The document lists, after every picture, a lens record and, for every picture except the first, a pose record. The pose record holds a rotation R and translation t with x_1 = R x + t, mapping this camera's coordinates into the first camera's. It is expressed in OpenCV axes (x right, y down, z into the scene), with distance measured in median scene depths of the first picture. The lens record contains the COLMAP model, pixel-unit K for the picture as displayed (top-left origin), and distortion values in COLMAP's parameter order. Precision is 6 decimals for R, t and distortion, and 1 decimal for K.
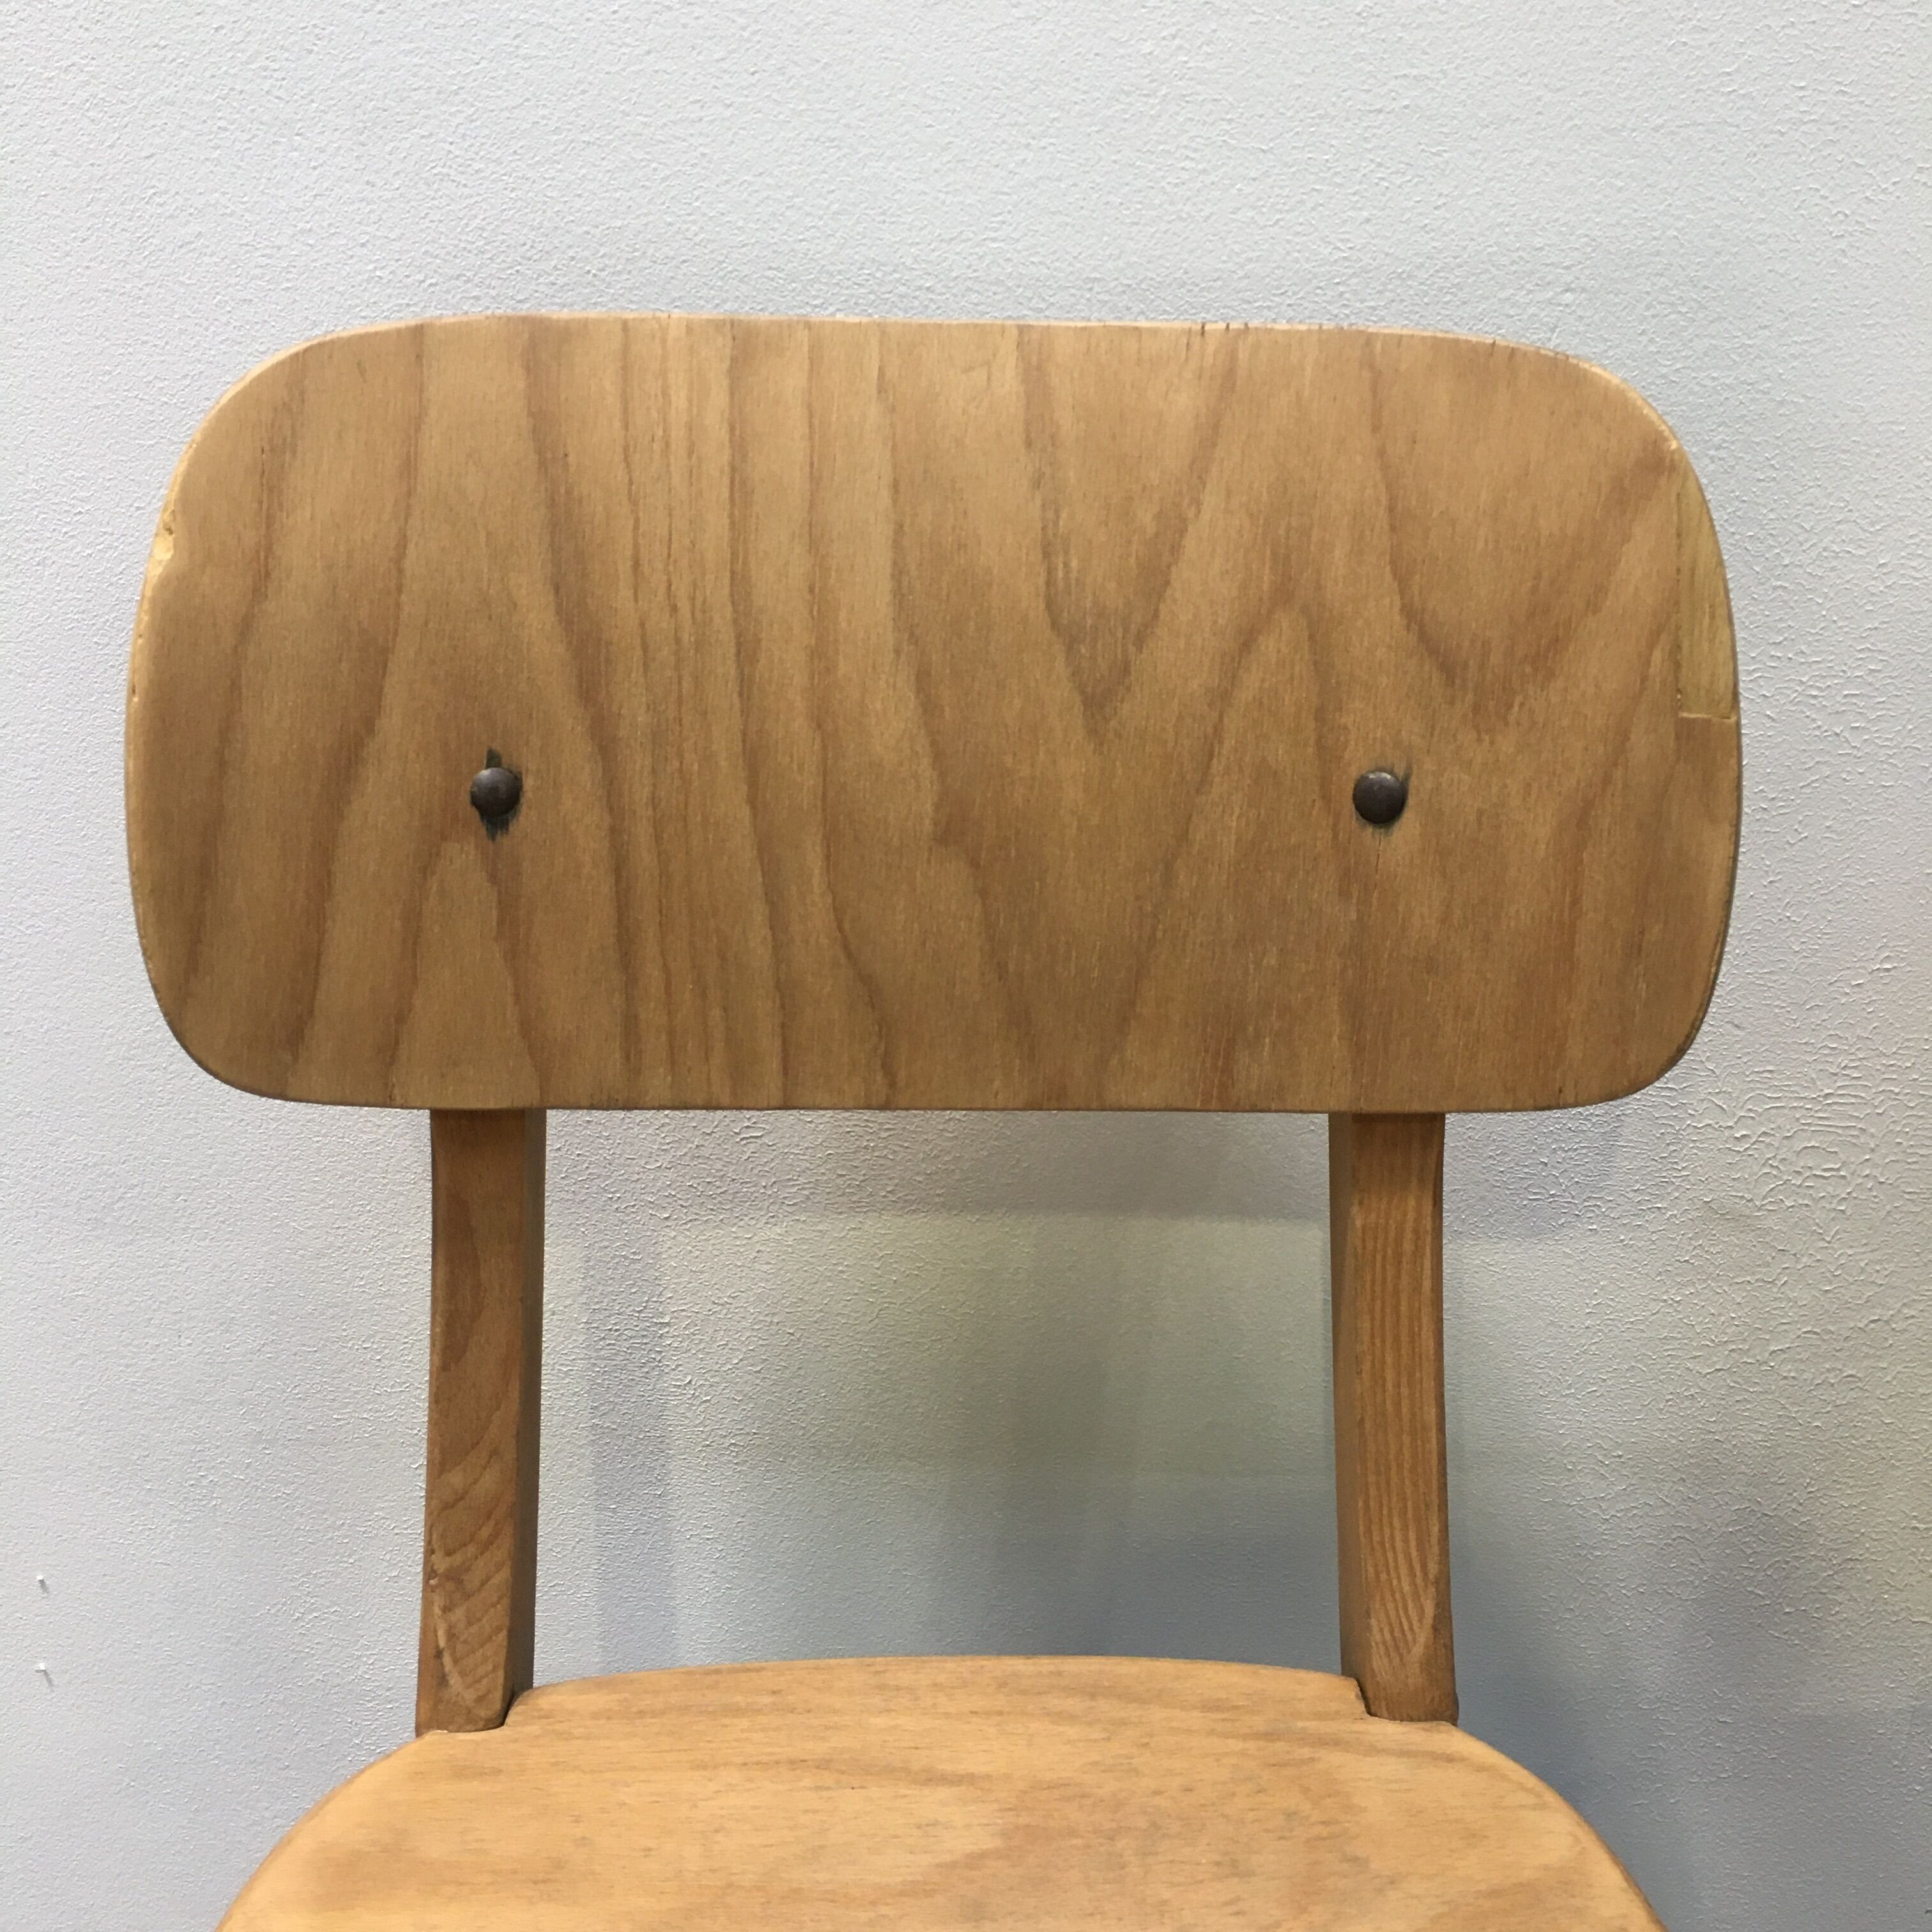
lens RADIAL K [[2165.4, 0, 966.0], [0, 2165.4, 966.0], [0, 0, 1]] dist [0.075491, -0.105551]
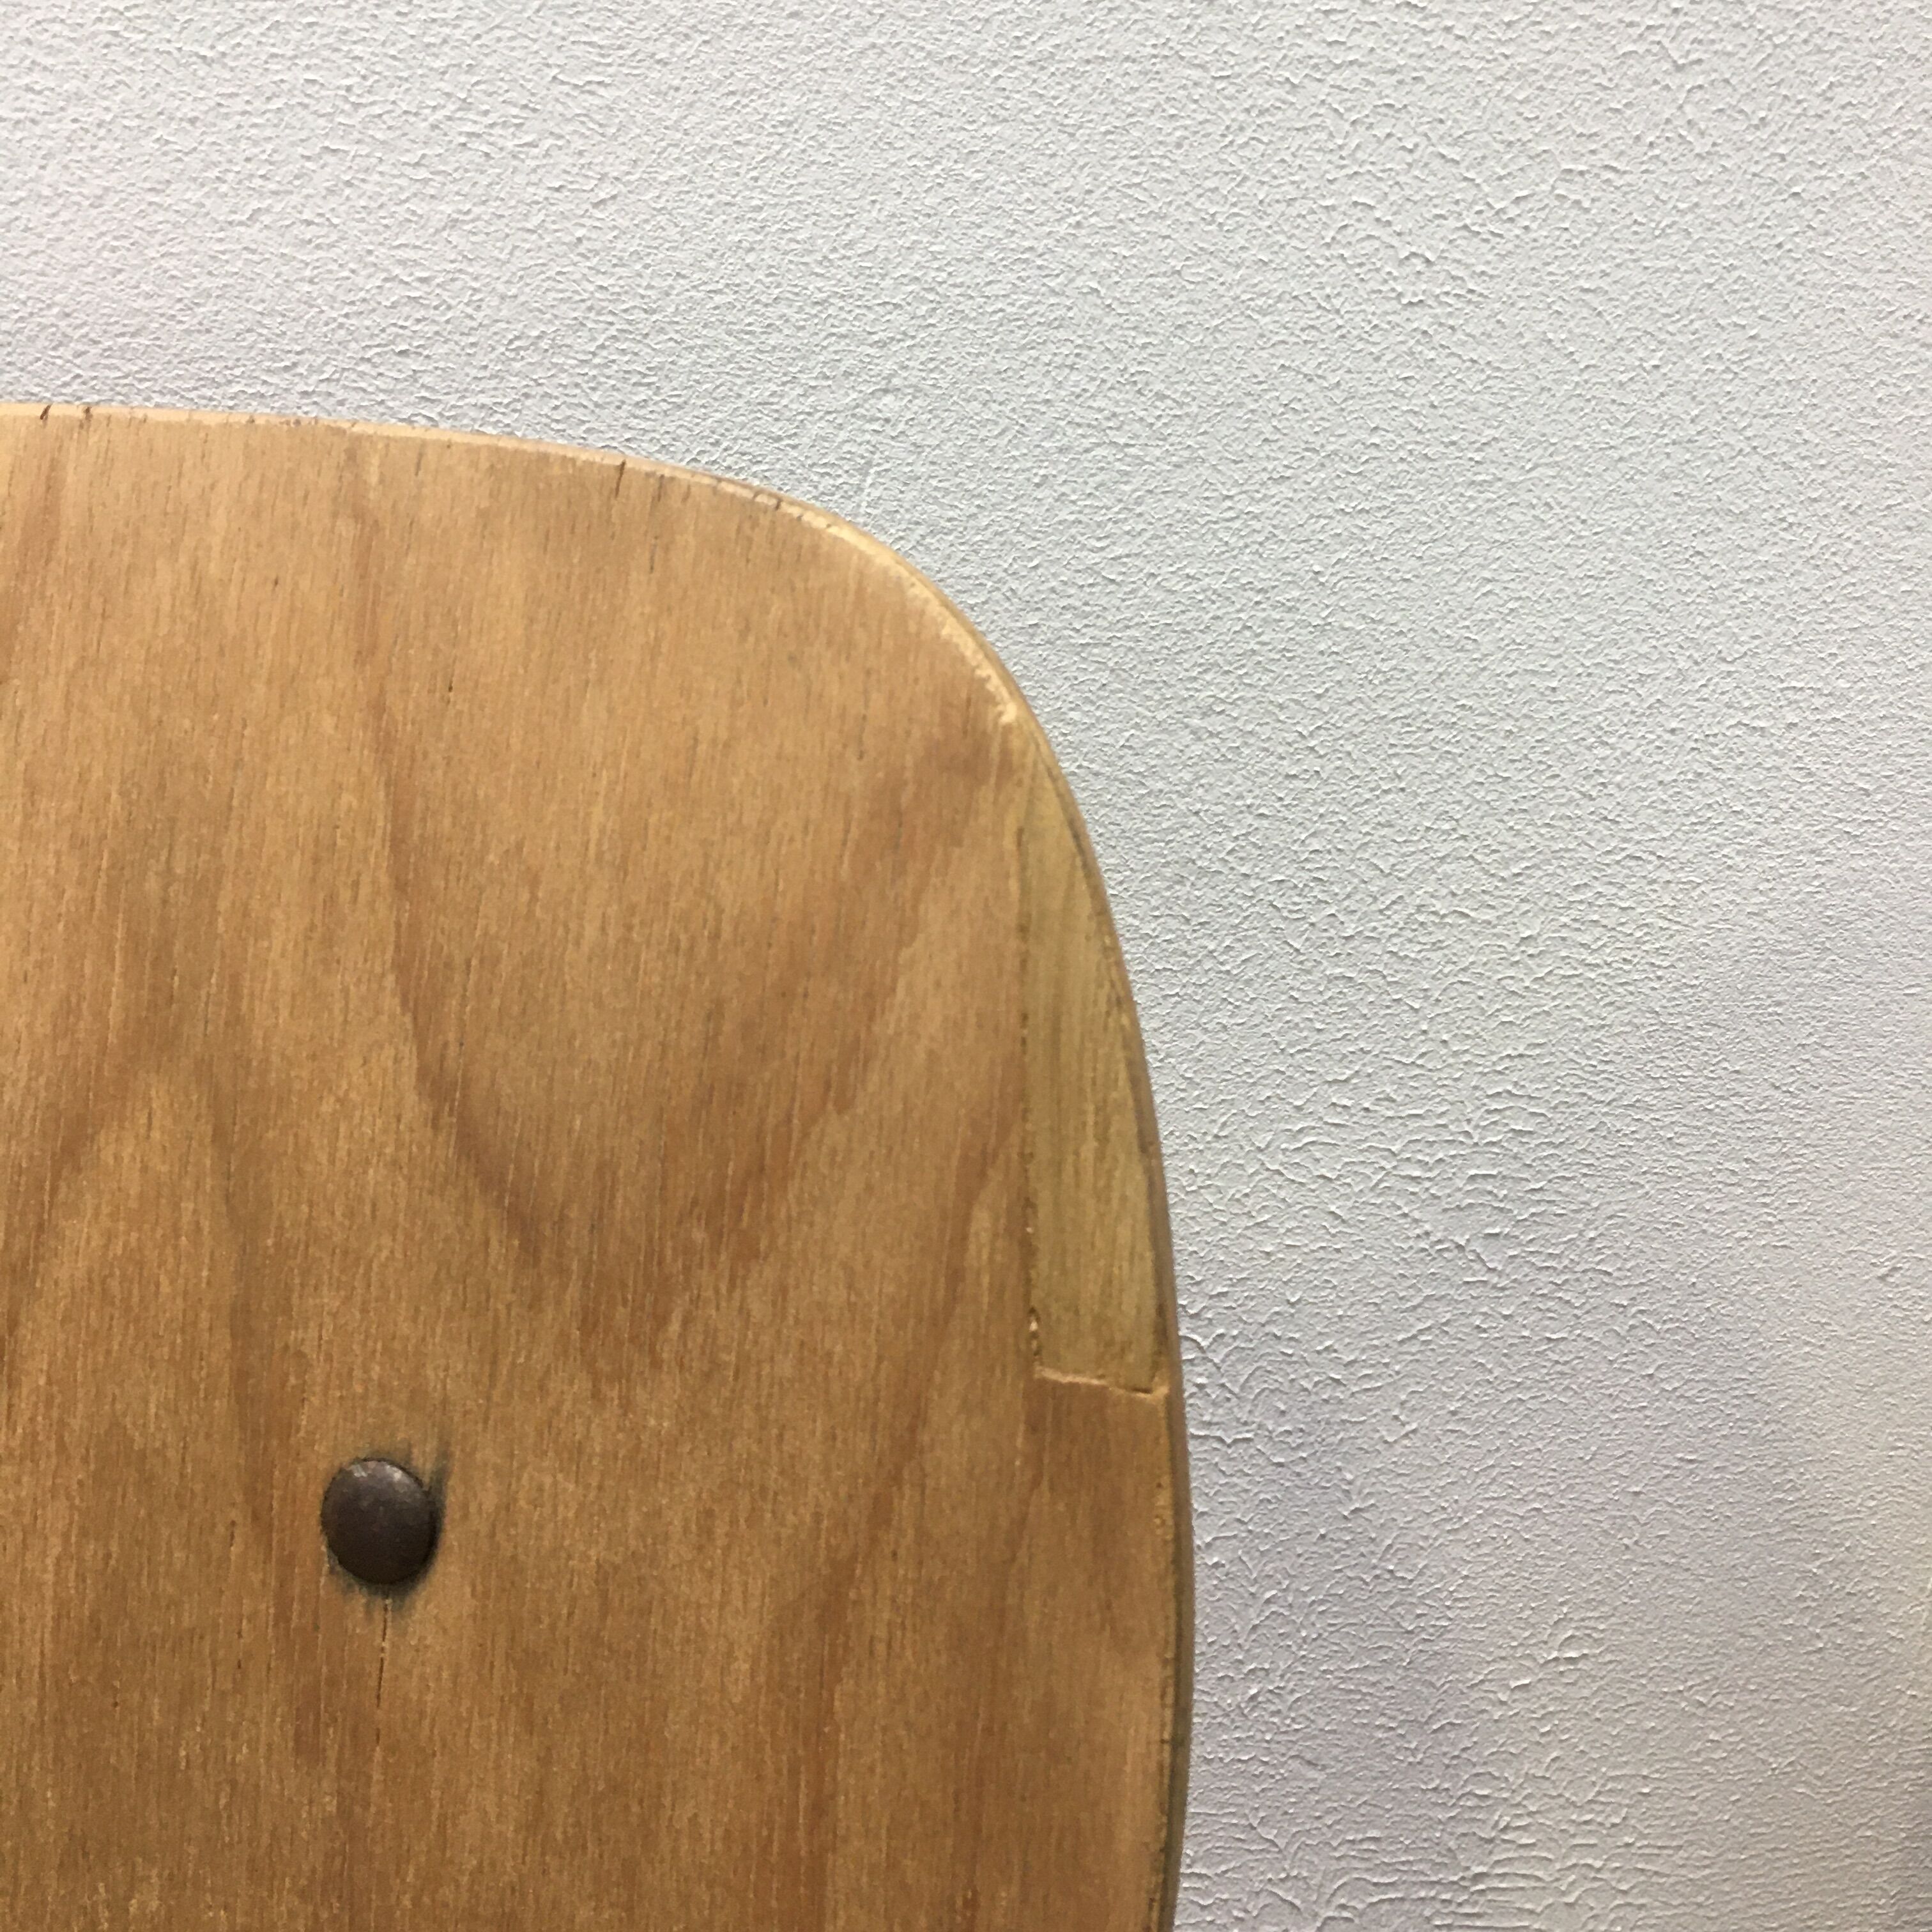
lens RADIAL K [[2165.4, 0, 966.0], [0, 2165.4, 966.0], [0, 0, 1]] dist [0.075491, -0.105551]
pose [[0.992846, 0.005918, 0.119253, 0.254426], [0.006142, 0.994917, -0.100506, -0.142696], [-0.119242, 0.100519, 0.987764, 0.573217]]
